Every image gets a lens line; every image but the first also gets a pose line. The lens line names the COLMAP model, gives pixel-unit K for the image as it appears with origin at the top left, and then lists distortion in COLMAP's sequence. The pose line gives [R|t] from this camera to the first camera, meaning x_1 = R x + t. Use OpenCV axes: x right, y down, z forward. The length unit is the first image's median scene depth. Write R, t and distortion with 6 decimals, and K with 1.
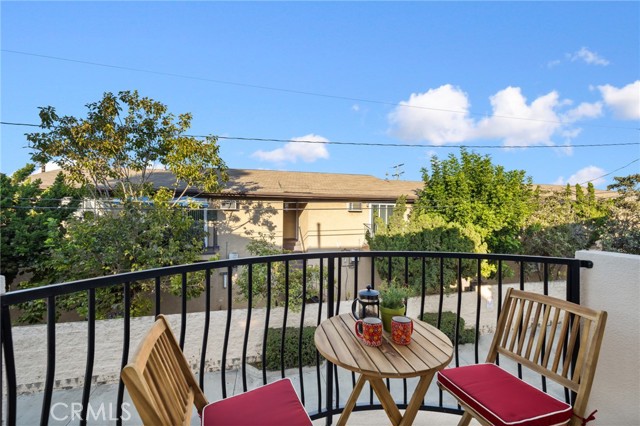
lens RADIAL K [[267.9, 0, 319.5], [0, 267.9, 215.4], [0, 0, 1]] dist [-0.002831, 0.000667]
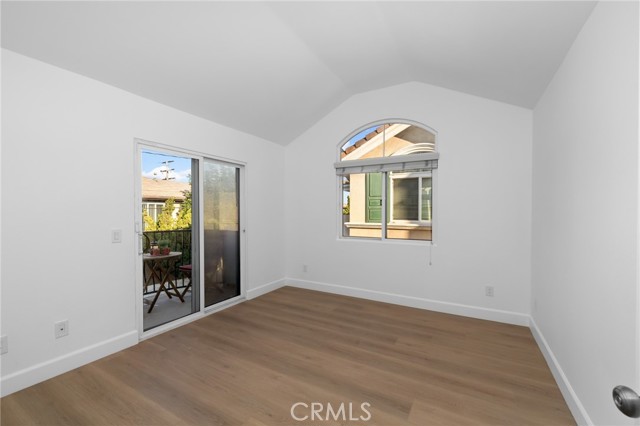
lens RADIAL K [[267.9, 0, 319.1], [0, 267.9, 213.7], [0, 0, 1]] dist [-0.002831, 0.000667]
pose [[0.699503, -0.015635, 0.714459, -0.073327], [0.008158, 0.999870, 0.013893, -0.011203], [-0.714583, -0.003889, 0.699540, -0.277992]]
